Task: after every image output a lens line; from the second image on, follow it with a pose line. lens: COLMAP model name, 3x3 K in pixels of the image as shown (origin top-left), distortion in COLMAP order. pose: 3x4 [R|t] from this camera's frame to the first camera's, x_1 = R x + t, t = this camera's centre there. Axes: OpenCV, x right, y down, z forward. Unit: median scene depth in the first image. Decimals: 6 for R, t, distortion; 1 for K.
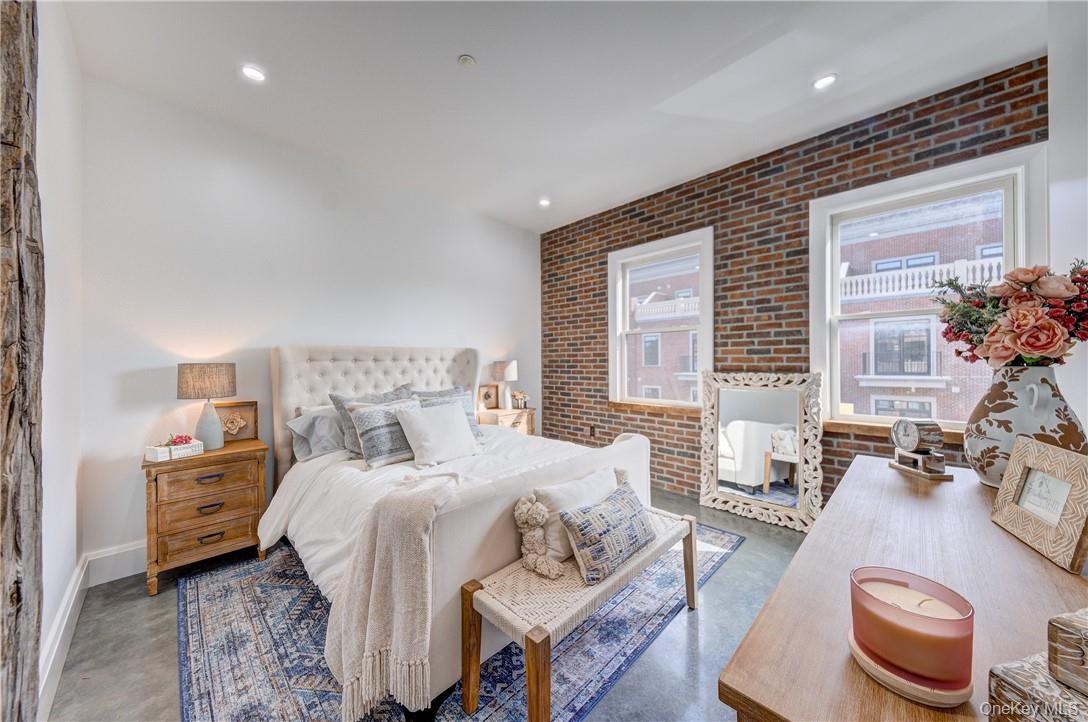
lens RADIAL K [[375.5, 0, 551.7], [0, 375.5, 365.6], [0, 0, 1]] dist [0.029998, -0.010340]
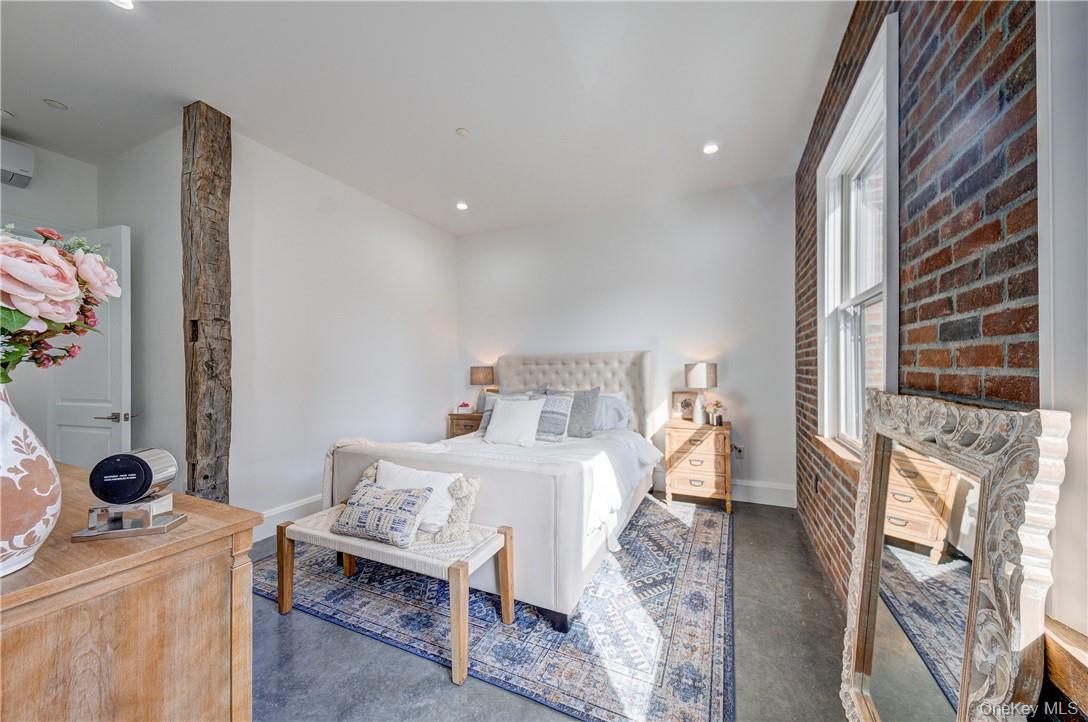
lens RADIAL K [[375.5, 0, 551.7], [0, 375.5, 365.6], [0, 0, 1]] dist [0.029998, -0.010340]
pose [[0.316176, 0.000696, -0.948700, 0.753933], [-0.004106, 0.999991, -0.000635, -0.007371], [0.948692, 0.004096, 0.316176, 0.600853]]
